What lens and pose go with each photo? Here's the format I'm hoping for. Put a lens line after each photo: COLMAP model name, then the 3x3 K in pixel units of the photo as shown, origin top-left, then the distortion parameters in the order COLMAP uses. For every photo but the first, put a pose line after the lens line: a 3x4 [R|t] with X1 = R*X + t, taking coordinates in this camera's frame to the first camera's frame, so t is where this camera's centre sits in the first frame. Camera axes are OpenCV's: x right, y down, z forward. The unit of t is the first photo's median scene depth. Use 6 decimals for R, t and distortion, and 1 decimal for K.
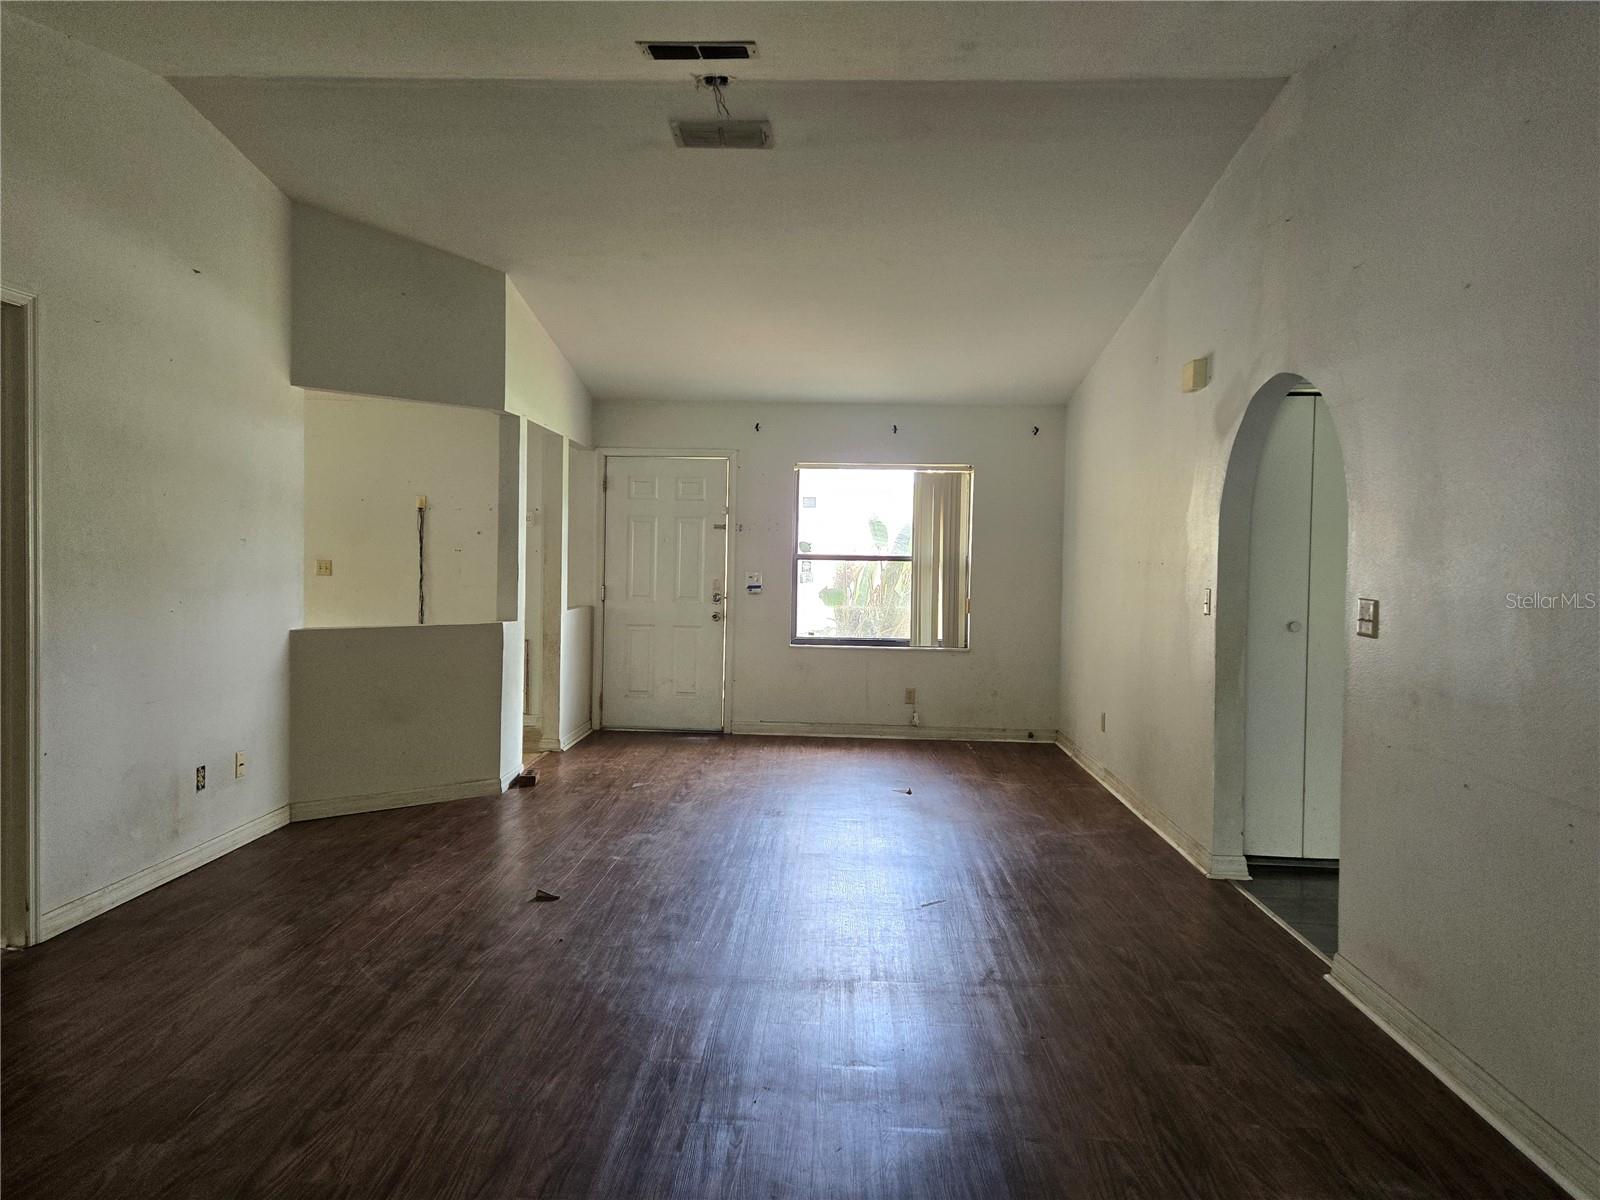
lens RADIAL K [[1123.7, 0, 773.3], [0, 1123.7, 581.1], [0, 0, 1]] dist [0.096502, -0.086063]
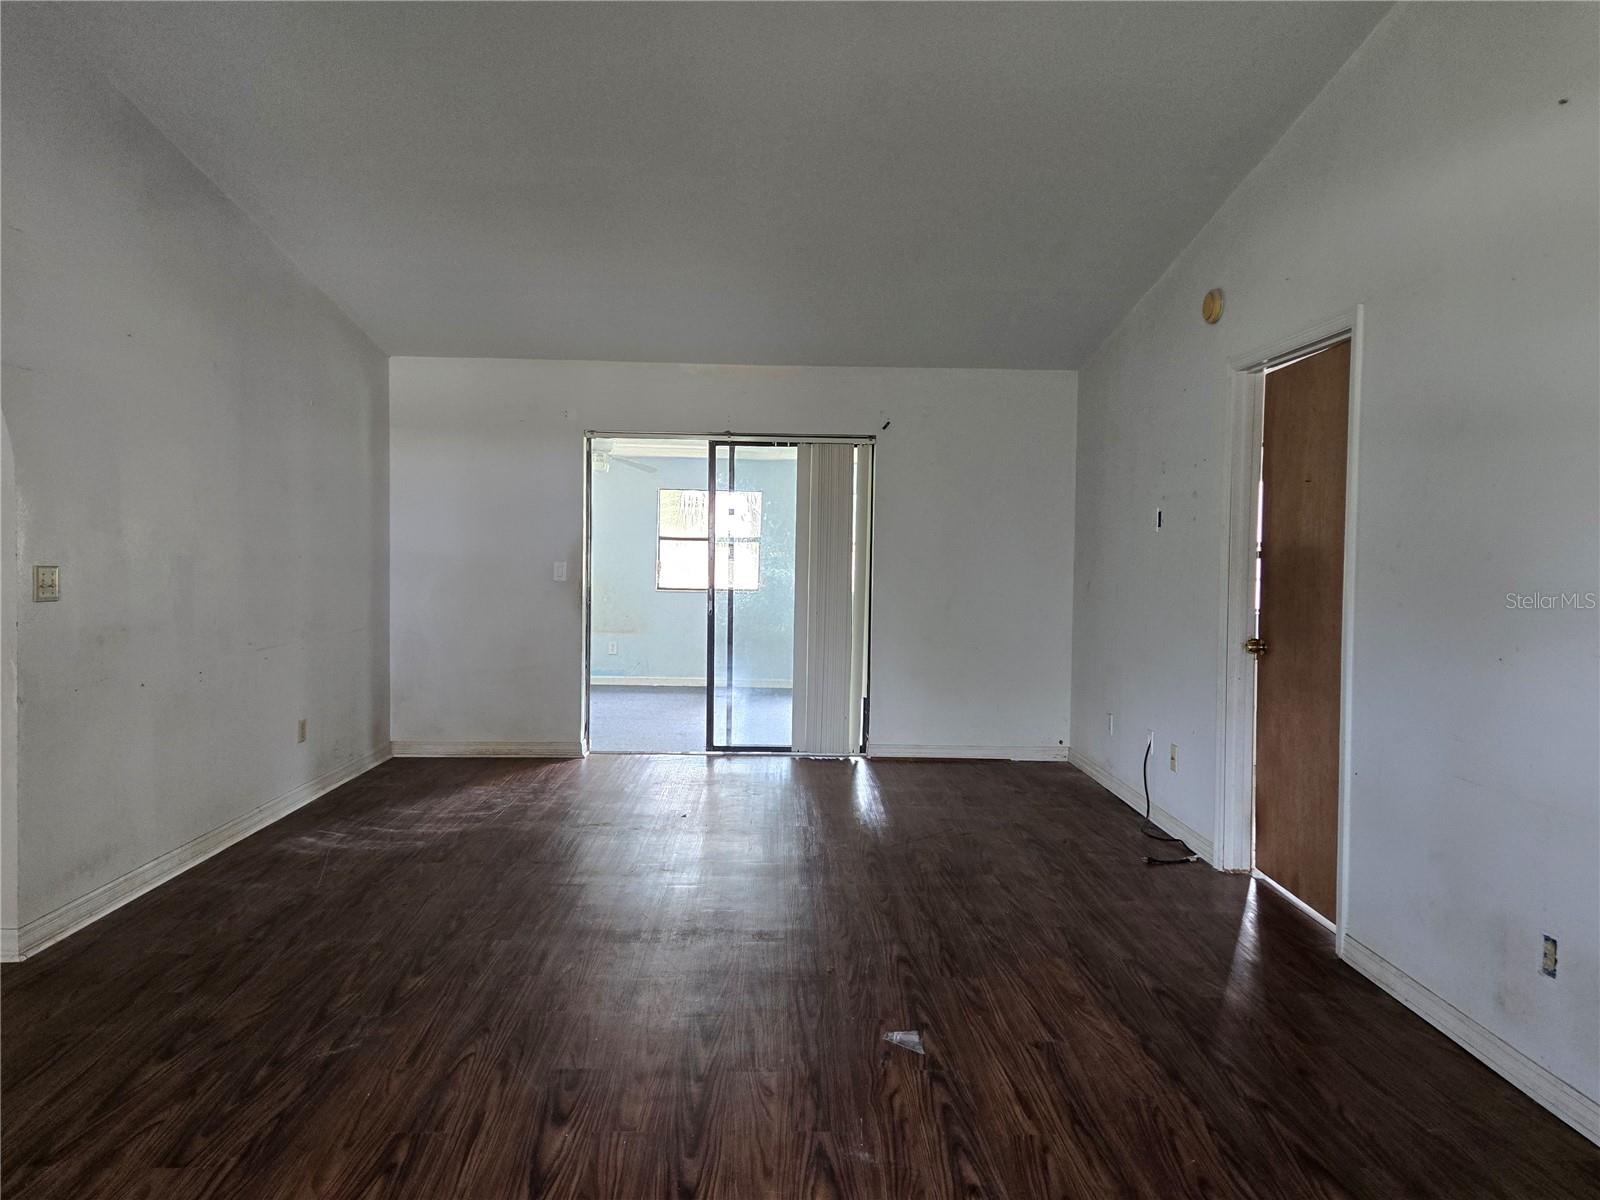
lens RADIAL K [[1123.7, 0, 787.1], [0, 1123.7, 594.1], [0, 0, 1]] dist [0.096502, -0.086063]
pose [[-0.996666, -0.030303, -0.075758, -0.072905], [-0.035270, 0.997255, 0.065110, -0.044980], [0.073577, 0.067565, -0.994998, 1.858035]]
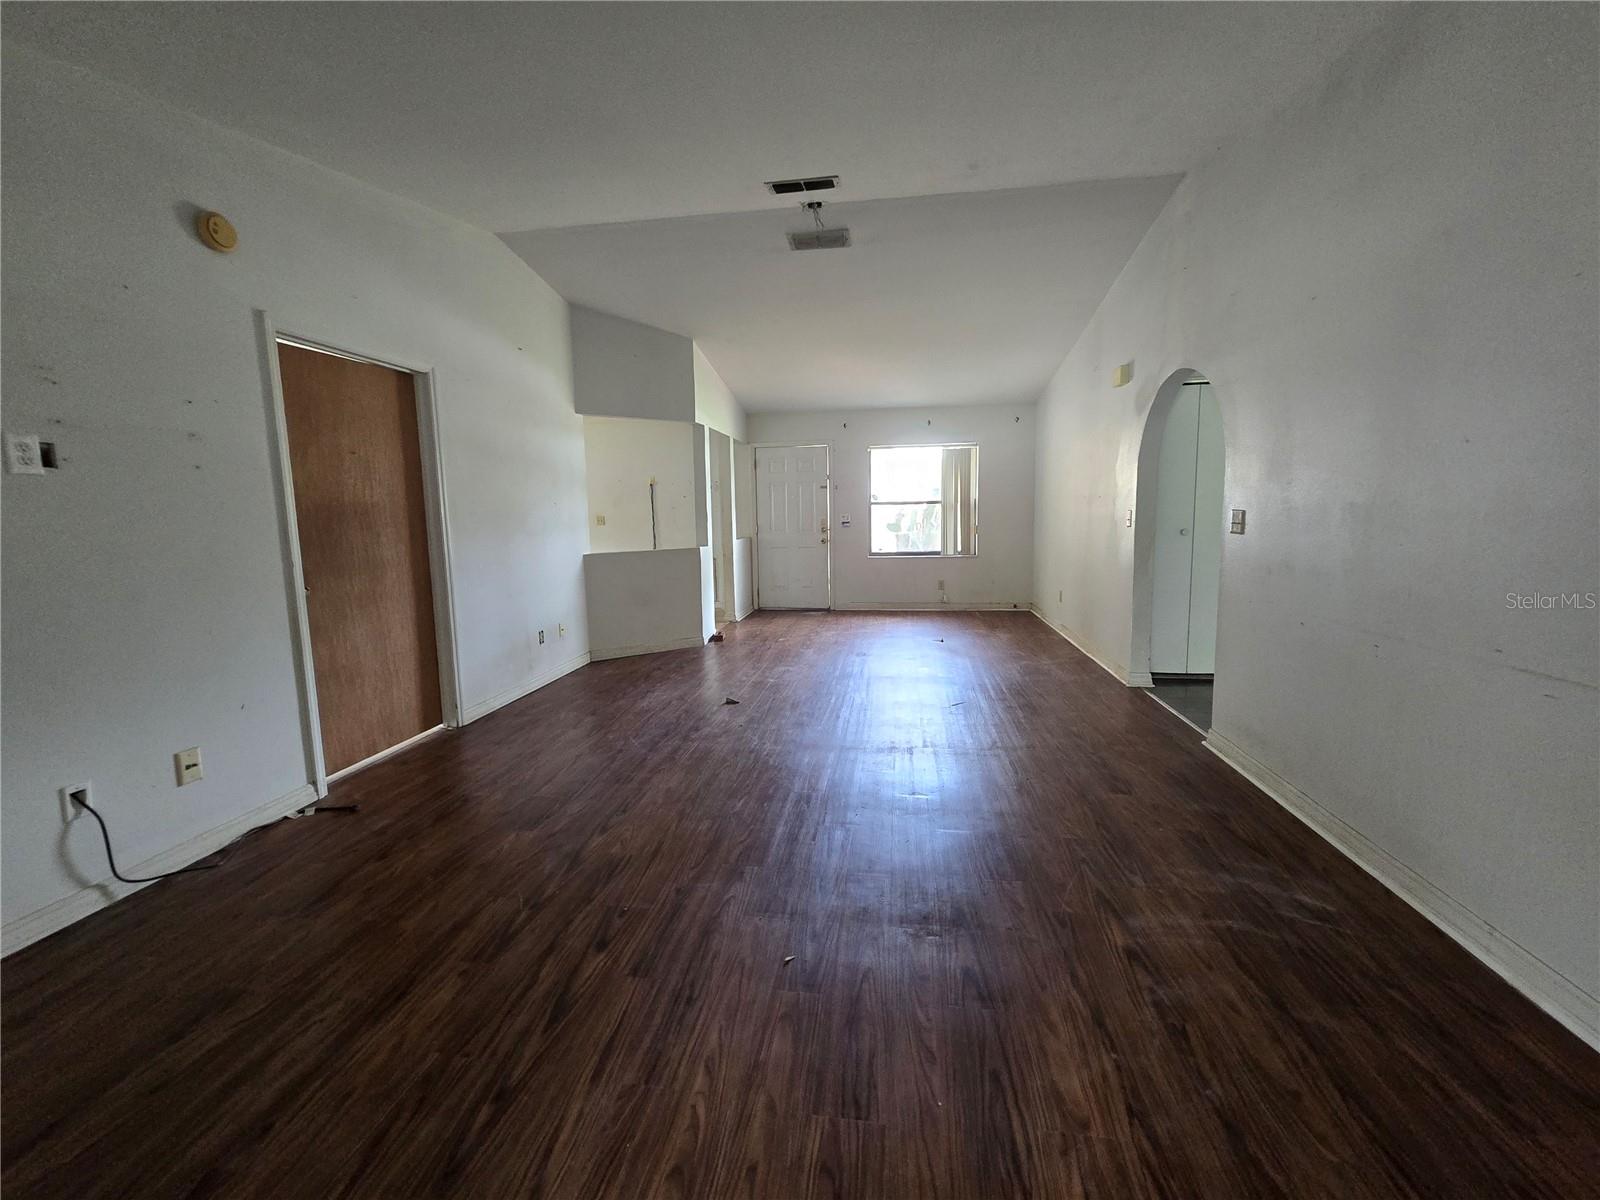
lens RADIAL K [[657.5, 0, 790.0], [0, 657.5, 581.8], [0, 0, 1]] dist [0.000065, 0.001190]
pose [[0.994430, -0.026628, -0.101979, -0.004197], [0.035468, 0.995674, 0.085878, 0.012813], [0.099251, -0.089017, 0.991073, 0.028325]]
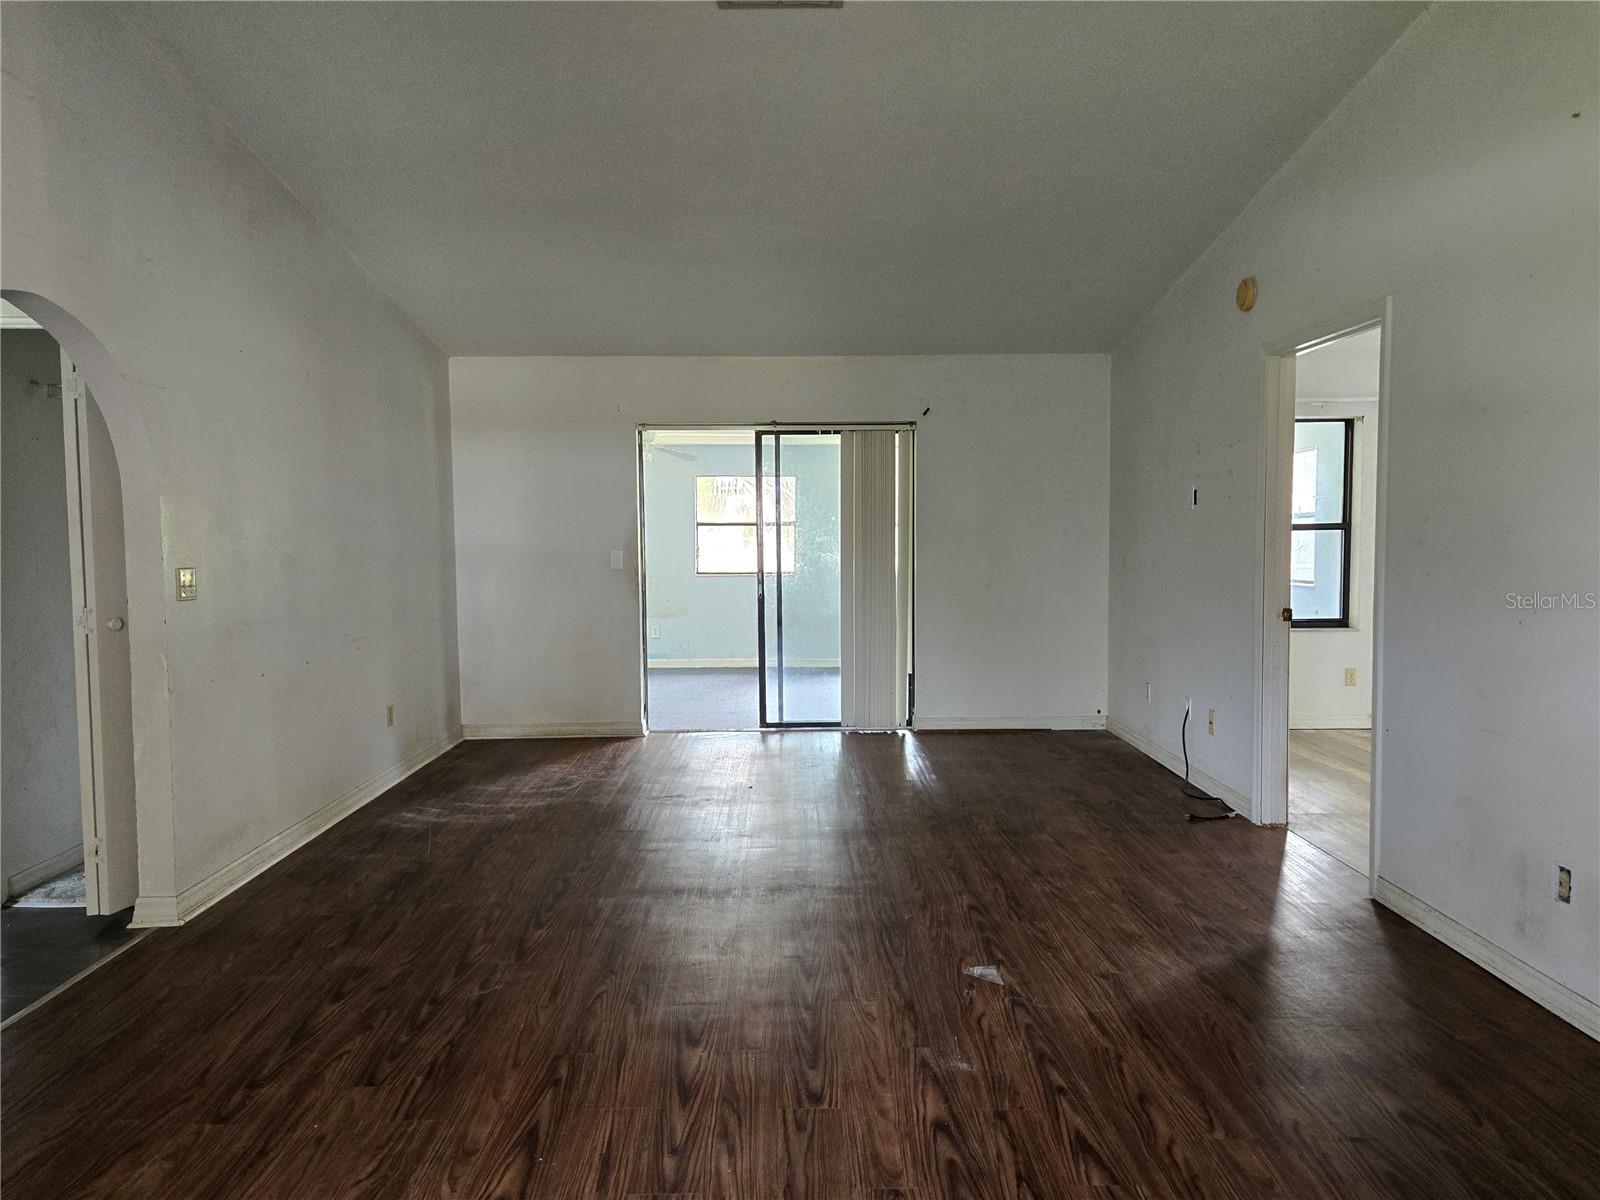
lens RADIAL K [[1123.7, 0, 798.0], [0, 1123.7, 614.1], [0, 0, 1]] dist [0.096502, -0.086063]
pose [[-0.997485, -0.003886, -0.070766, -0.015798], [-0.010980, 0.994913, 0.100134, -0.053065], [0.070017, 0.100659, -0.992454, 1.936154]]
